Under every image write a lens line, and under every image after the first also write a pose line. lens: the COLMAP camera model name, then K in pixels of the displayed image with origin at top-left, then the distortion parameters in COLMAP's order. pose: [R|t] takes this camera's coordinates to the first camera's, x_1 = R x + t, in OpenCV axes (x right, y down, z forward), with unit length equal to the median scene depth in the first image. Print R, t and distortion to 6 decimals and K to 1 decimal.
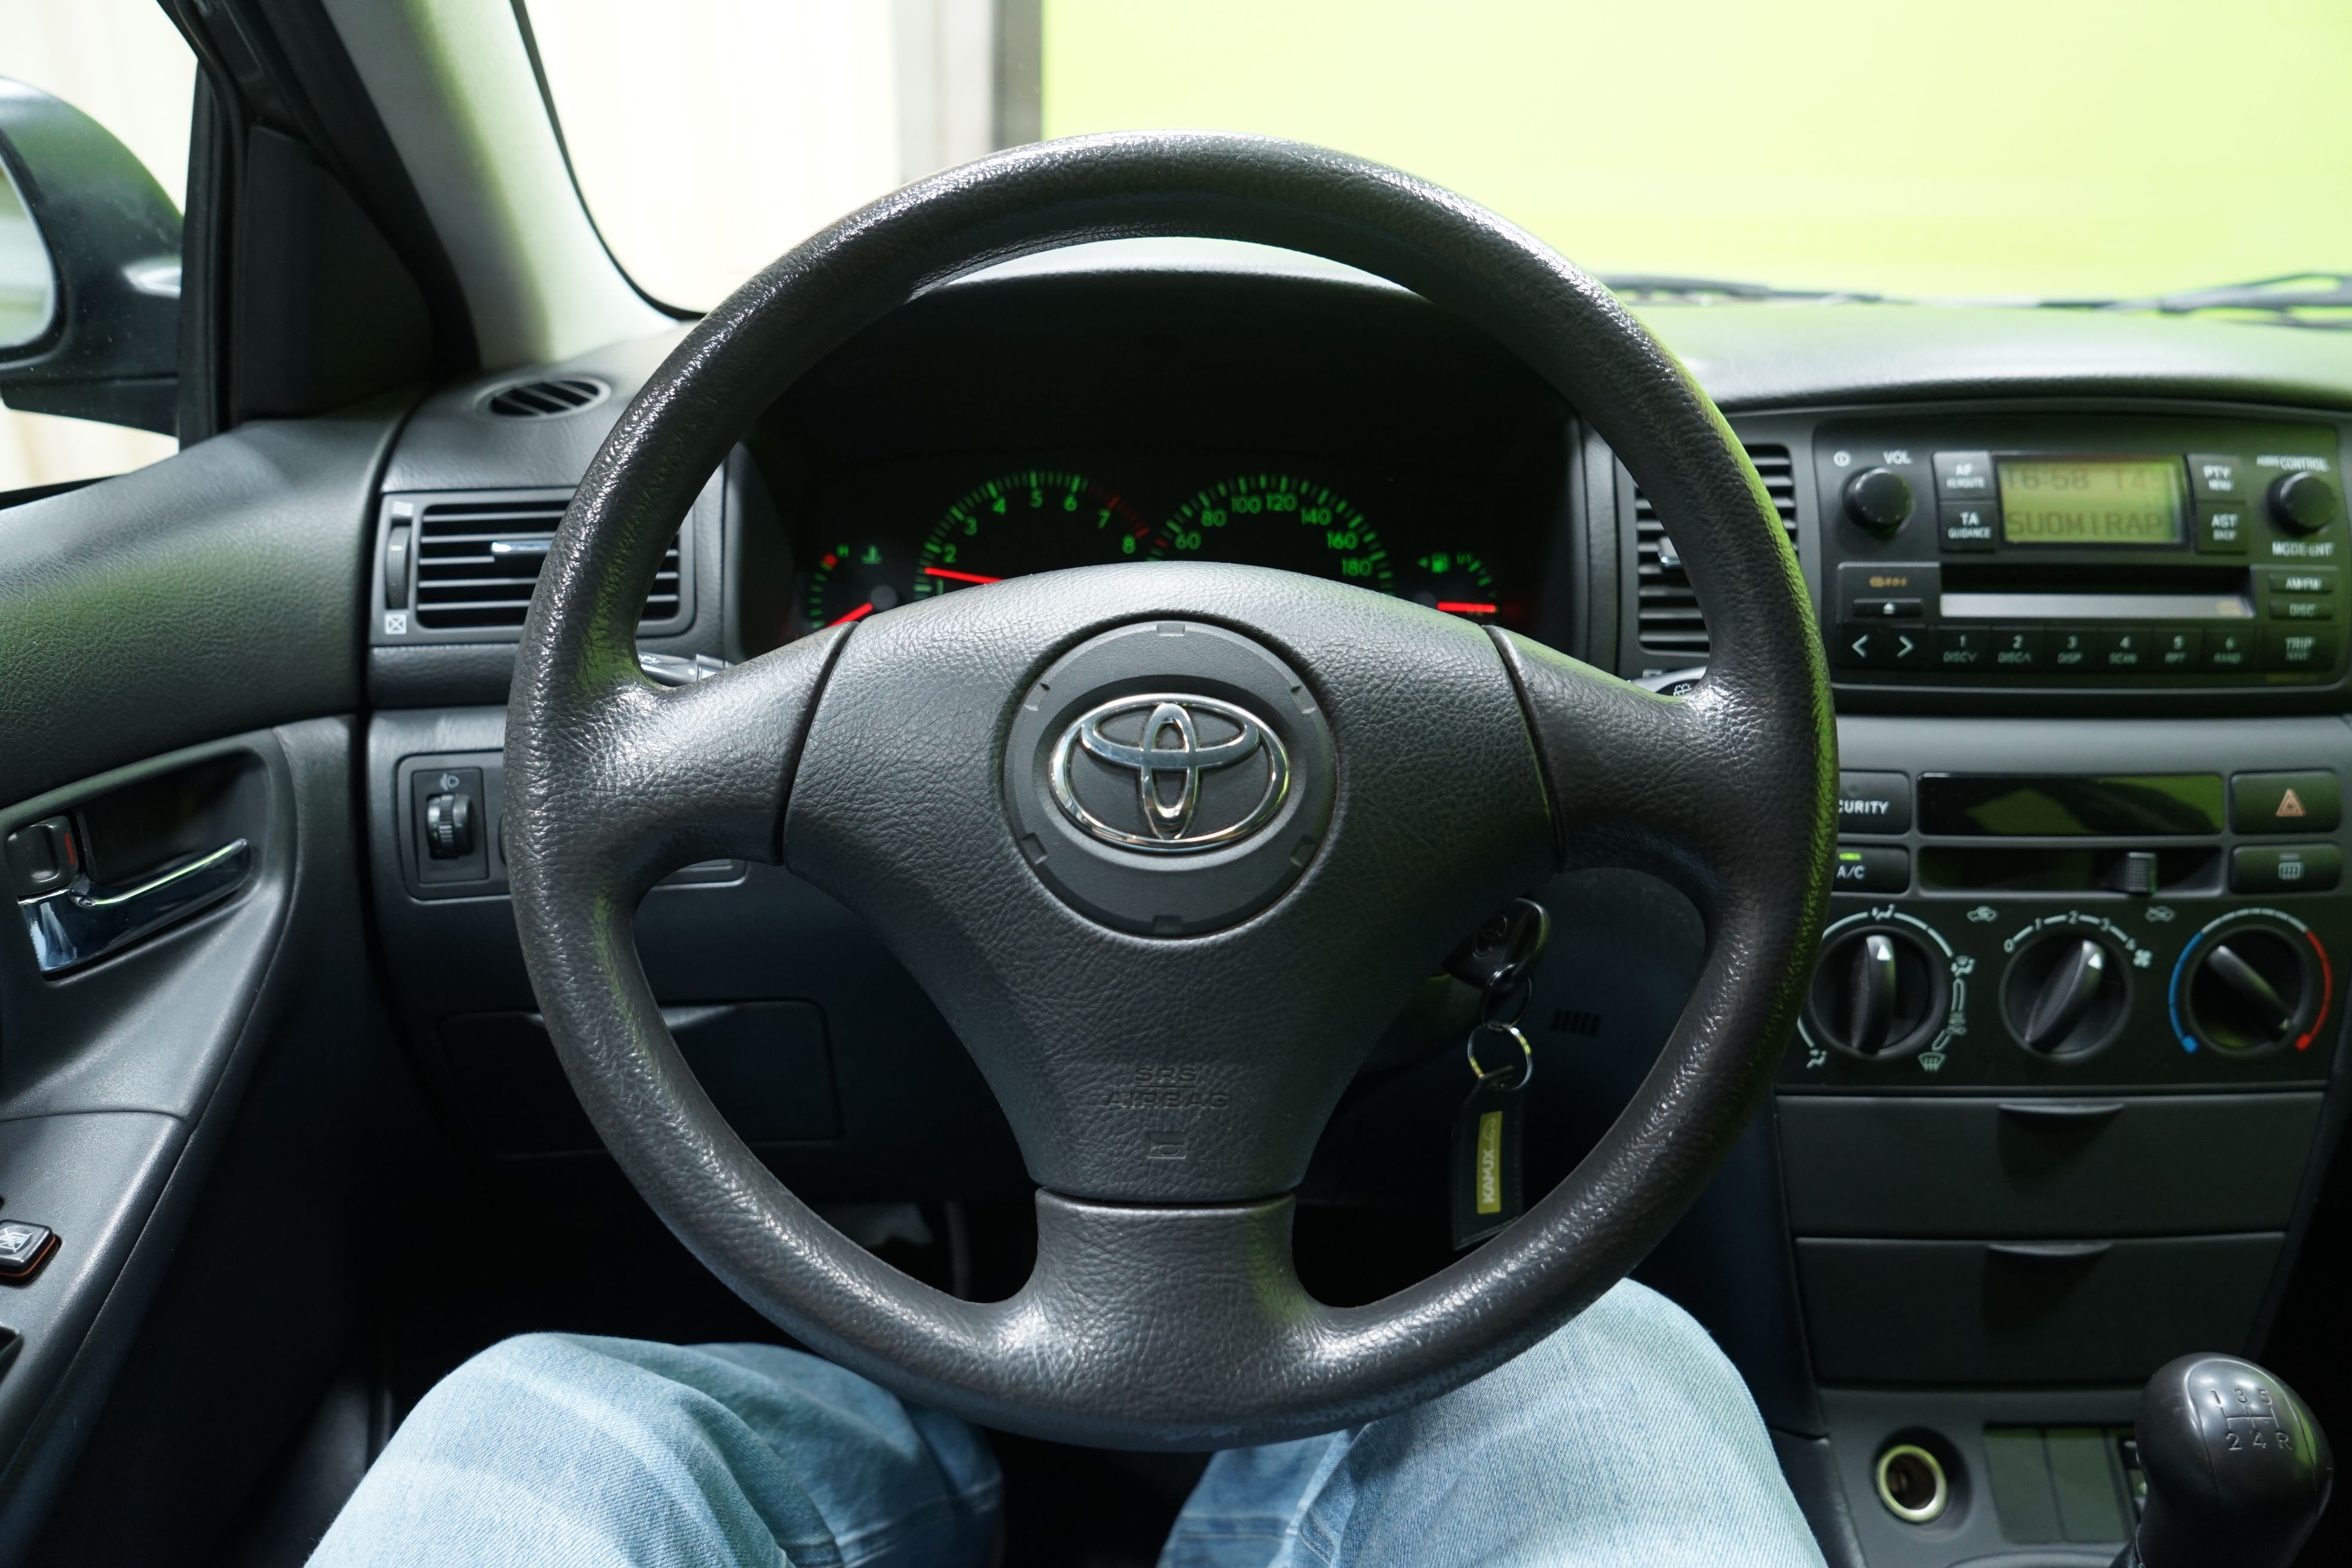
lens RADIAL K [[1538.9, 0, 1176.0], [0, 1538.9, 784.0], [0, 0, 1]] dist [-0.032008, 0.024793]
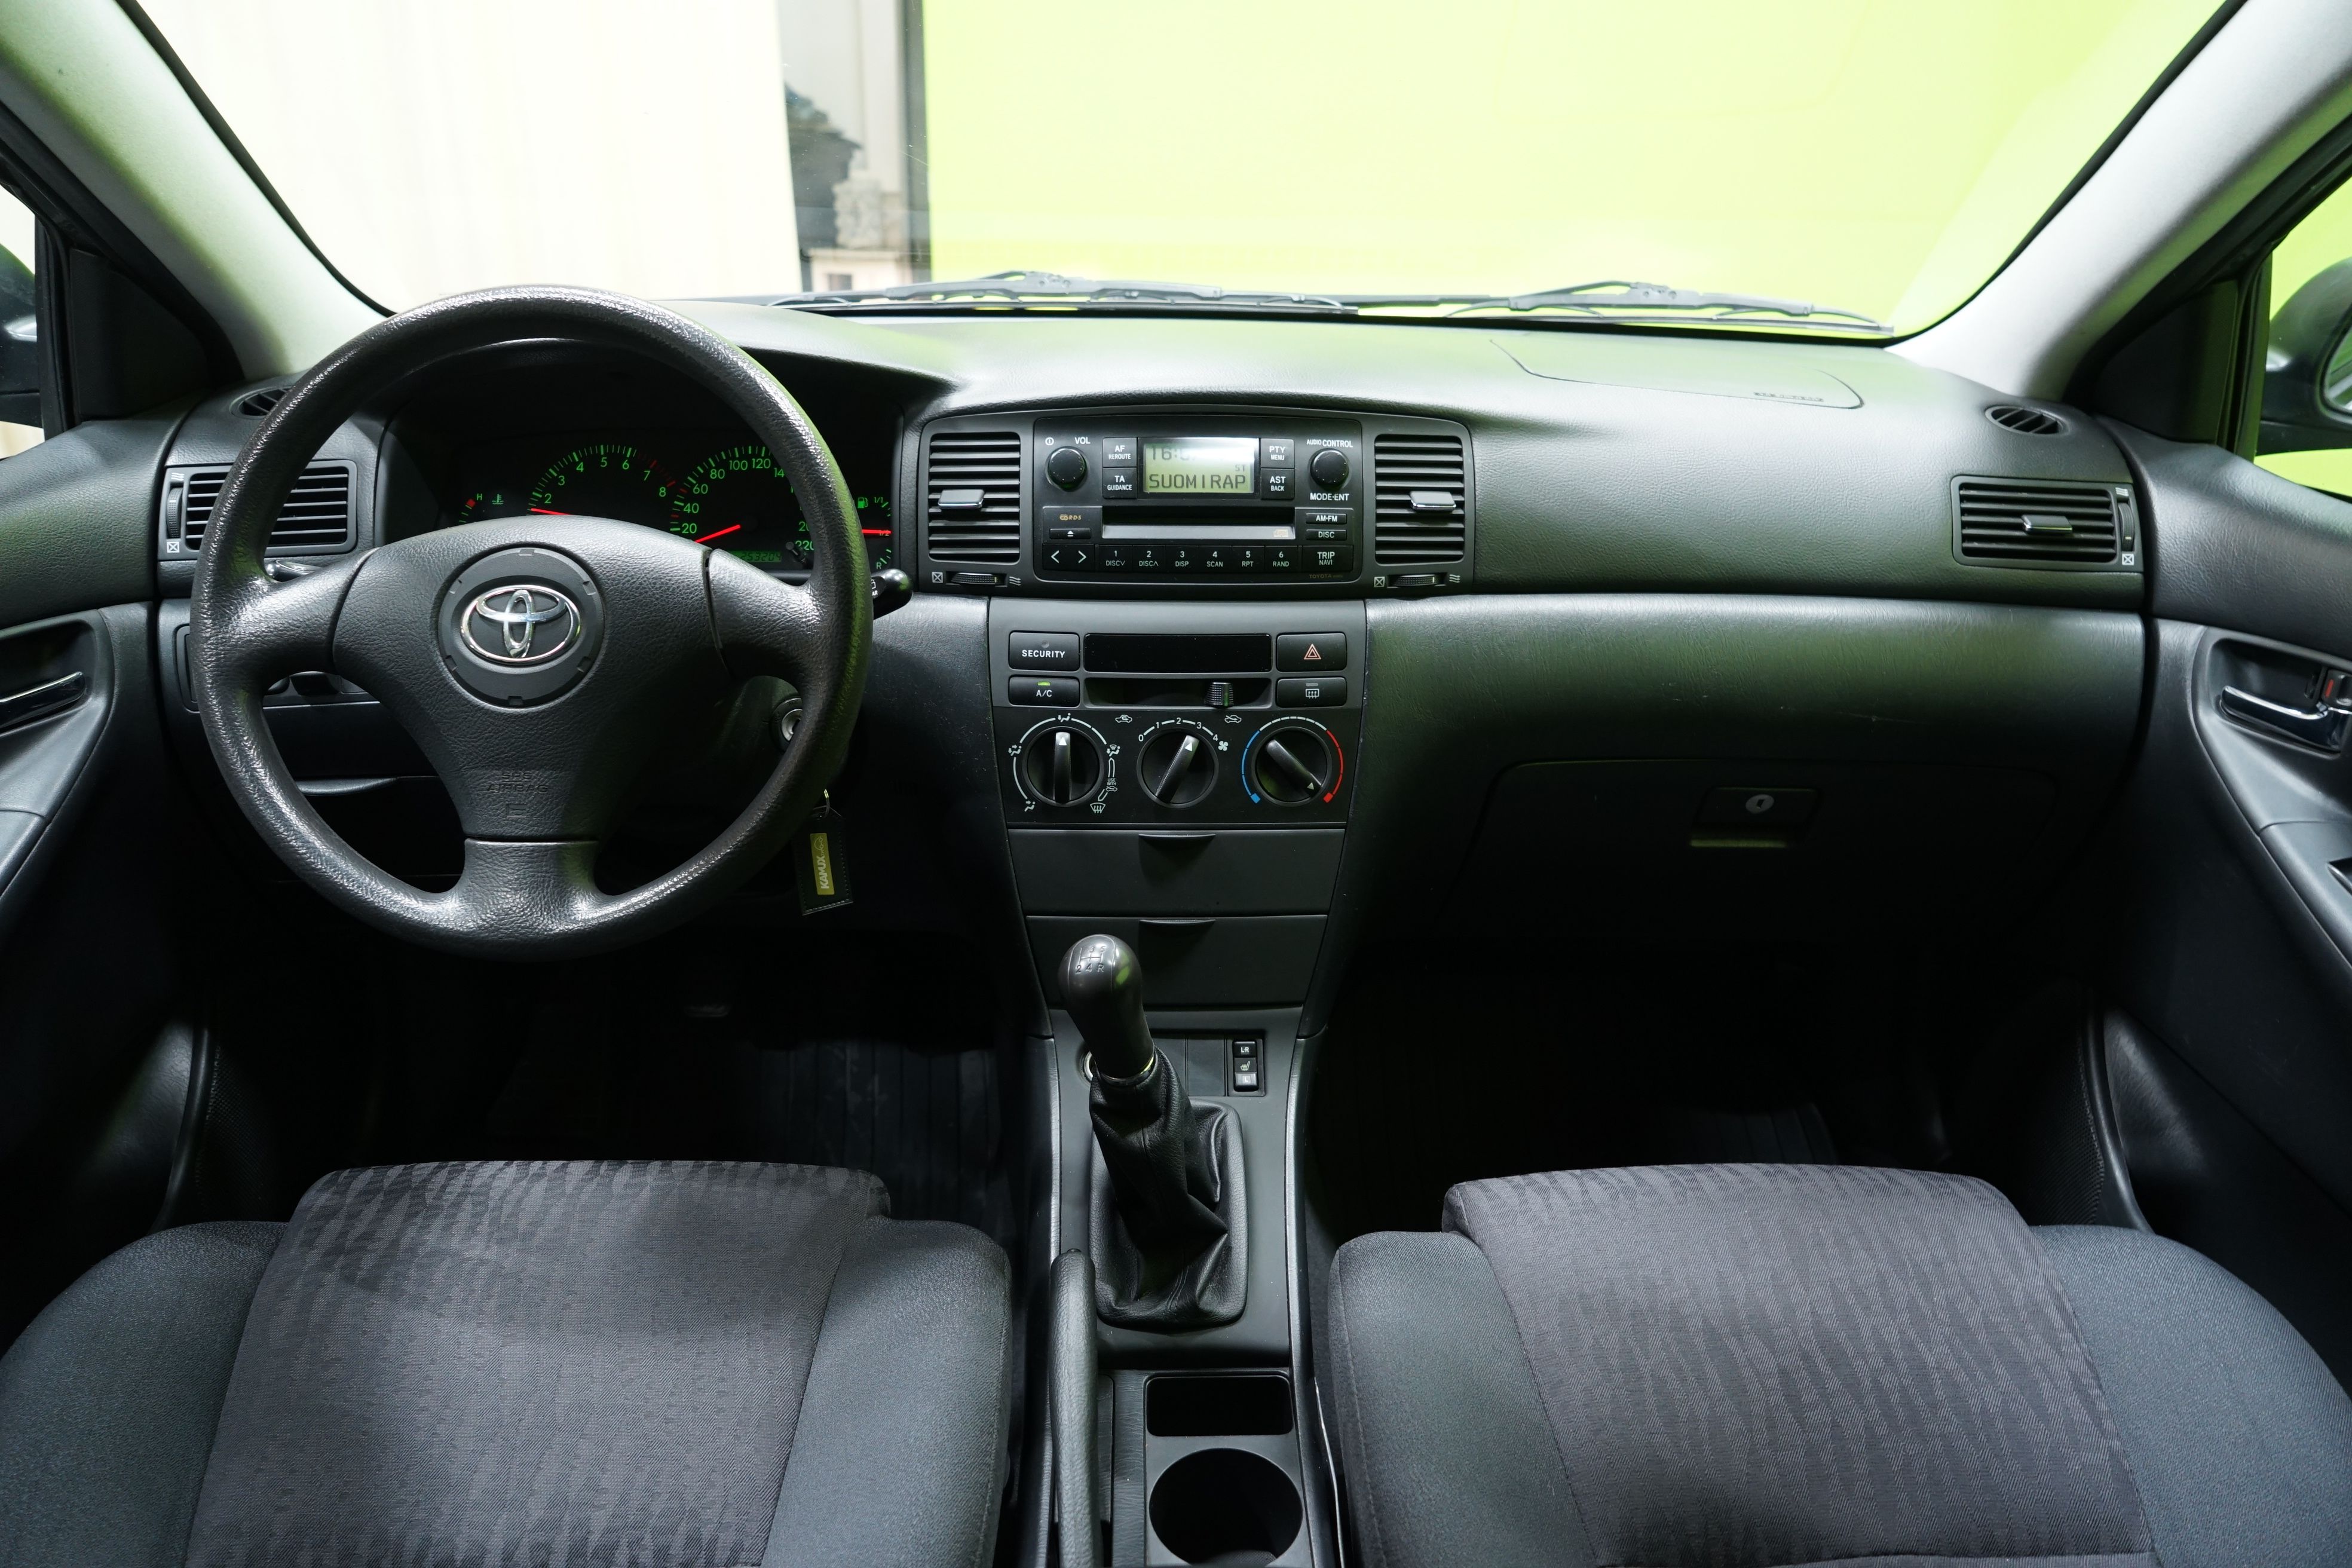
lens RADIAL K [[1552.7, 0, 1182.0], [0, 1552.7, 803.2], [0, 0, 1]] dist [-0.035616, 0.017432]
pose [[0.999999, -0.000623, 0.000991, 0.585991], [0.000550, 0.997405, 0.071998, 0.054683], [-0.001033, -0.071997, 0.997404, -0.690504]]
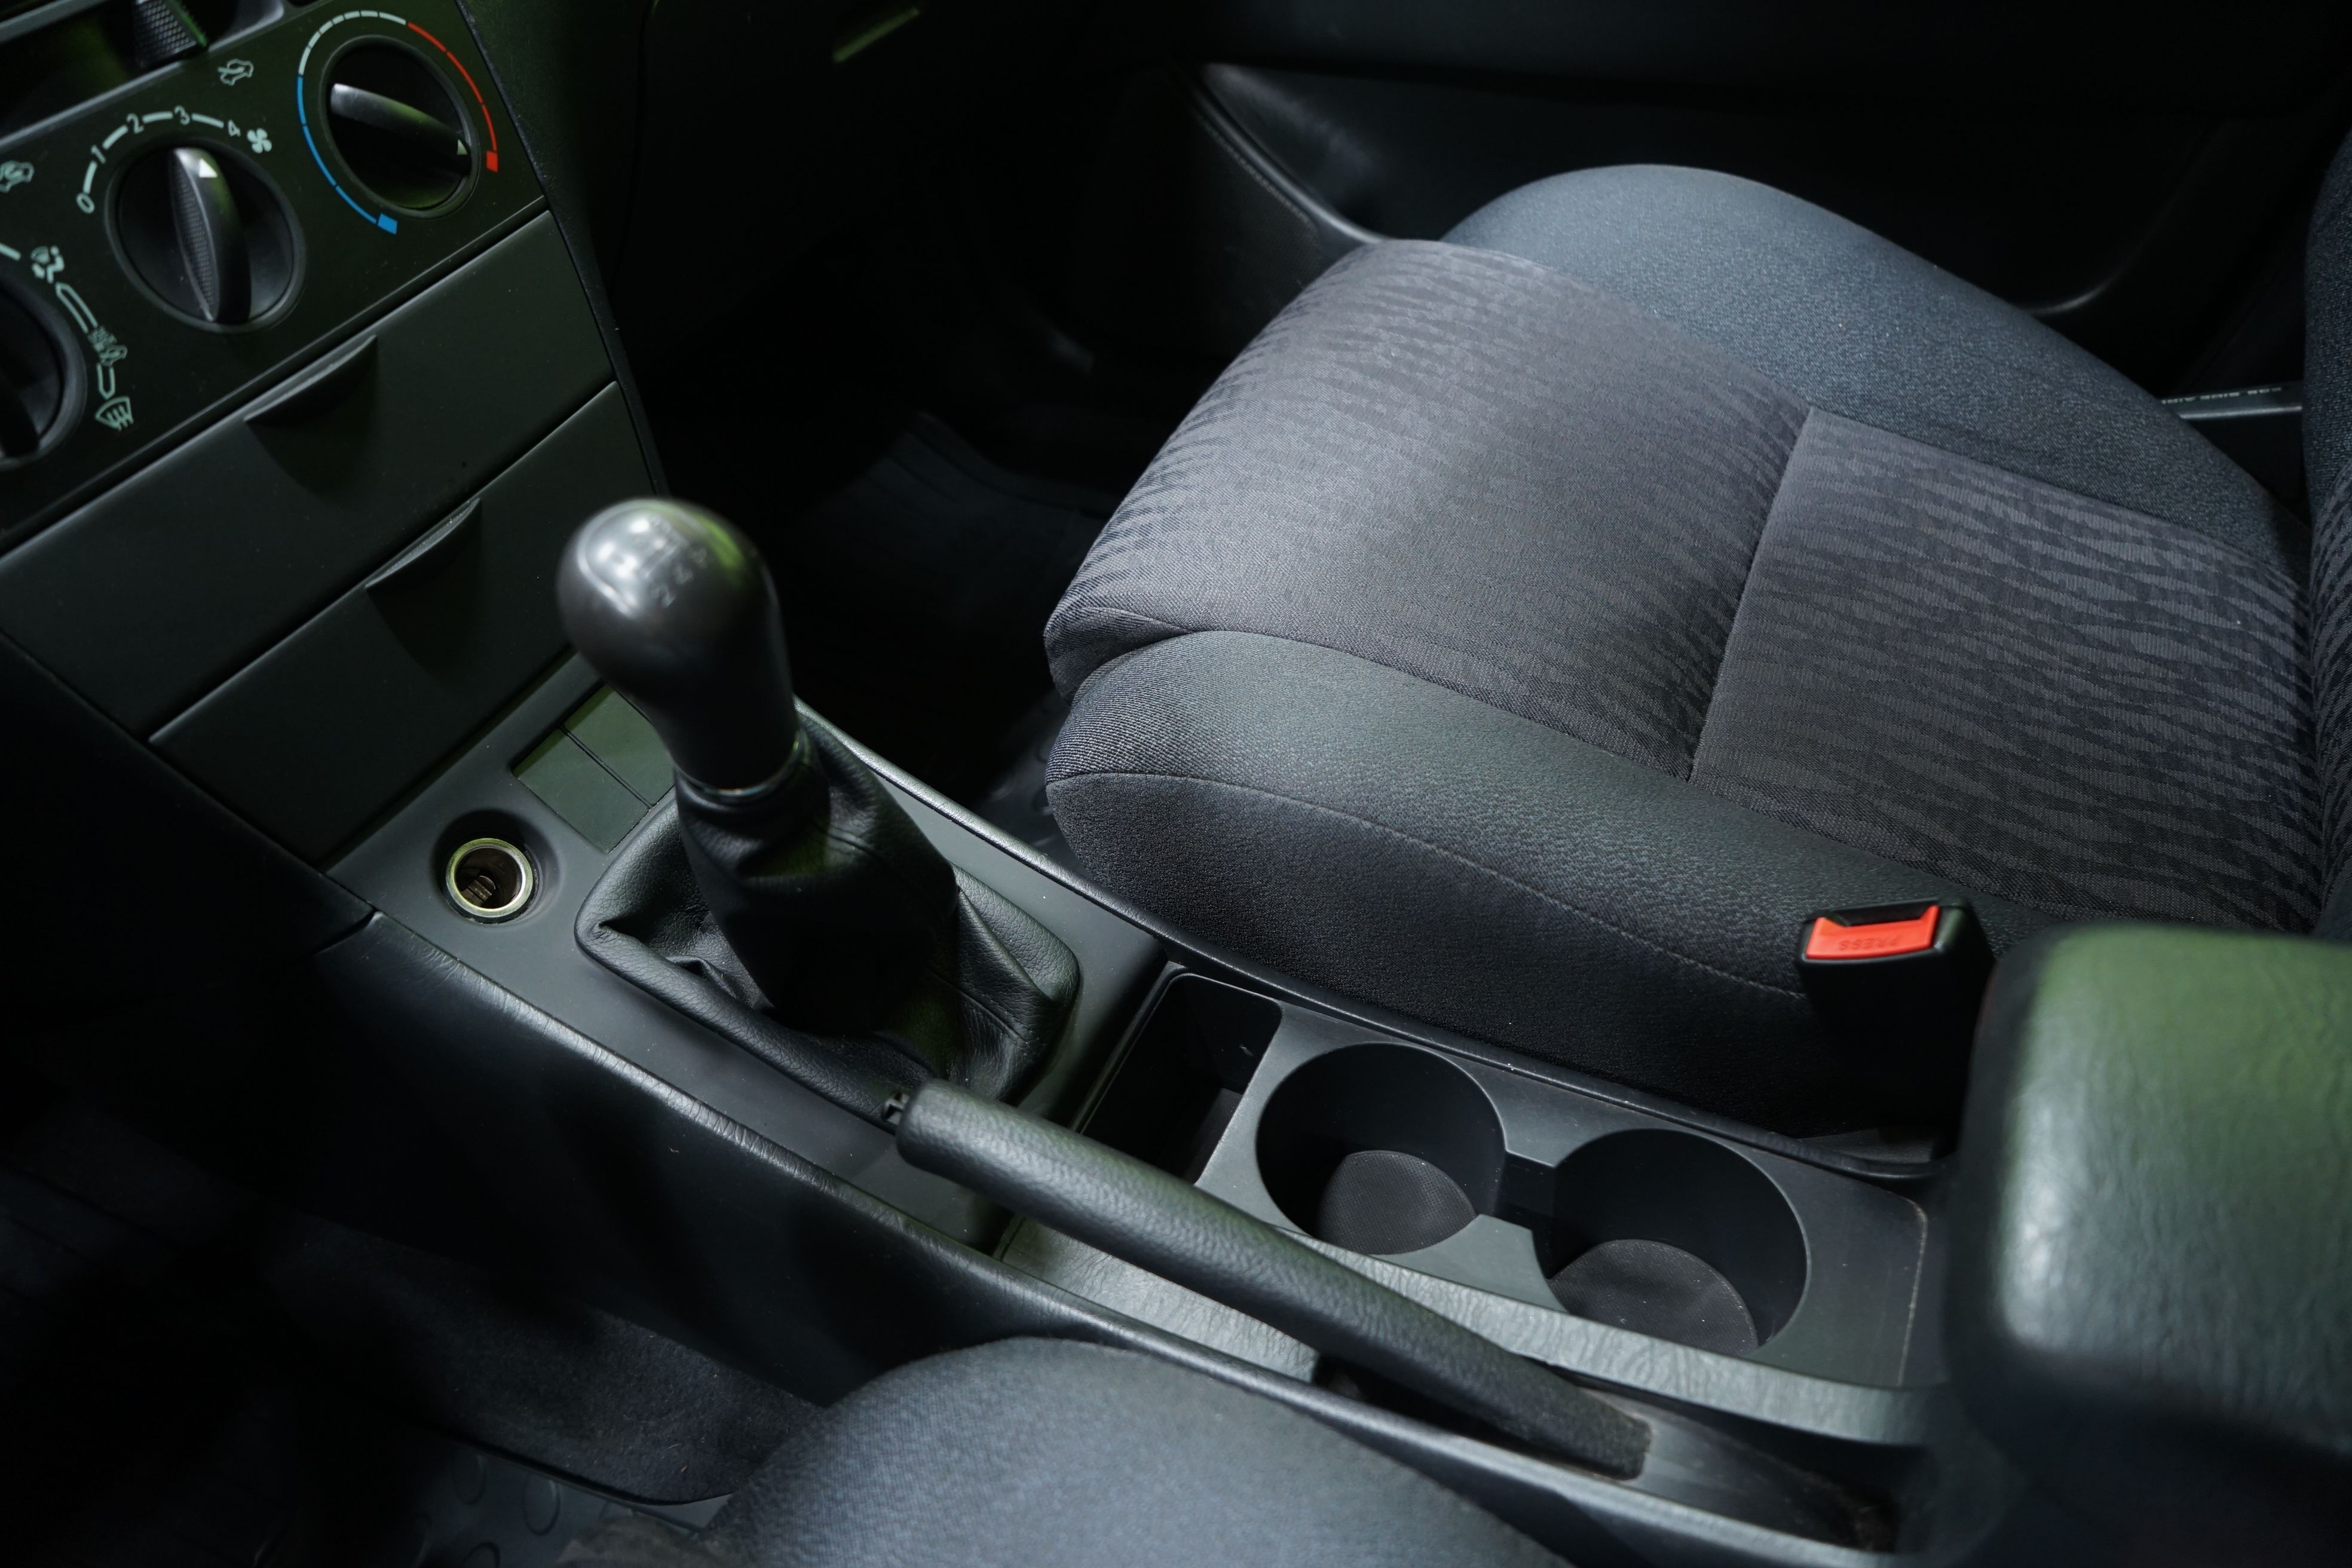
lens RADIAL K [[1552.7, 0, 1182.0], [0, 1552.7, 803.2], [0, 0, 1]] dist [-0.035616, 0.017432]
pose [[0.444873, -0.664029, 0.600961, 0.179528], [0.392536, 0.747703, 0.535589, 0.132082], [-0.804987, -0.002370, 0.593288, 0.209821]]
